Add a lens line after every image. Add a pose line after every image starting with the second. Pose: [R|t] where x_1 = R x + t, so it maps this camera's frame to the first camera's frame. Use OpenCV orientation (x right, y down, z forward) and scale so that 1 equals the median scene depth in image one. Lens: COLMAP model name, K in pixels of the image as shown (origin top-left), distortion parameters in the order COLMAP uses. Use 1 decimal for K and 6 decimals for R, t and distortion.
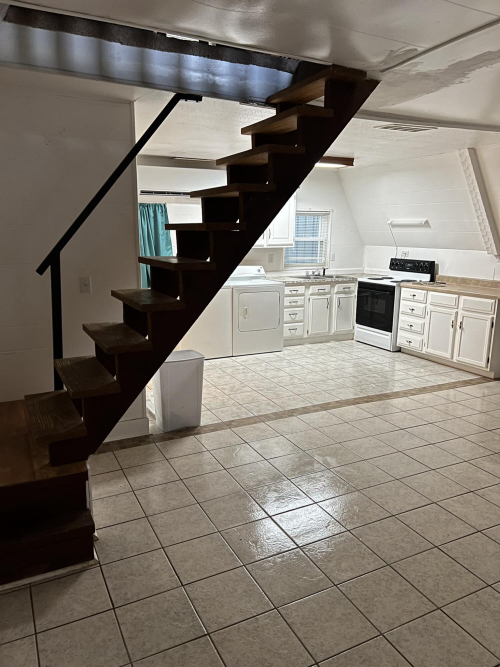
lens RADIAL K [[502.6, 0, 248.4], [0, 502.6, 333.5], [0, 0, 1]] dist [0.030729, -0.037657]
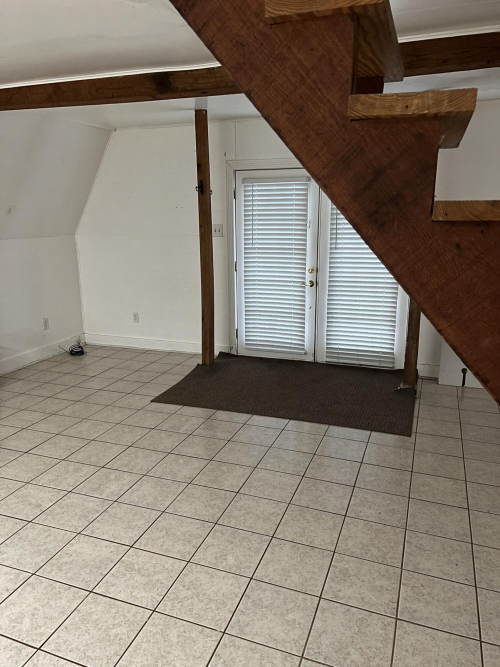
lens RADIAL K [[499.9, 0, 252.7], [0, 499.9, 334.0], [0, 0, 1]] dist [0.047609, -0.060501]
pose [[-0.687490, -0.168634, 0.706343, -0.169273], [0.157031, 0.915130, 0.371320, -0.178556], [-0.709013, 0.366197, -0.602661, 0.854046]]
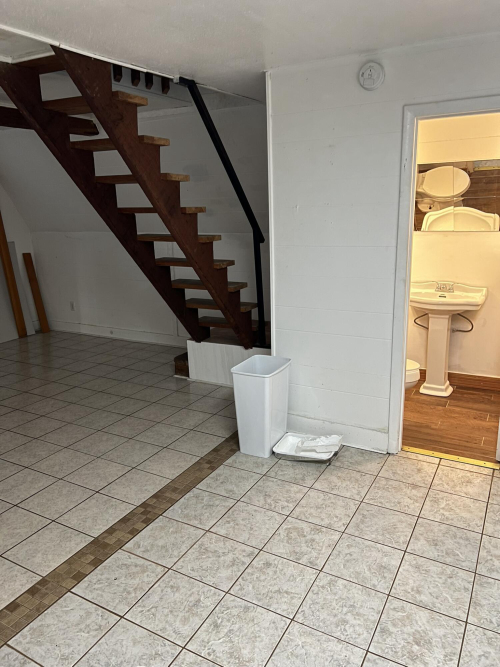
lens RADIAL K [[499.9, 0, 252.7], [0, 499.9, 334.0], [0, 0, 1]] dist [0.047609, -0.060501]
pose [[-0.821320, 0.161121, -0.547242, 0.247152], [-0.096047, 0.906536, 0.411056, -0.268785], [0.562324, 0.390170, -0.729081, 1.253609]]
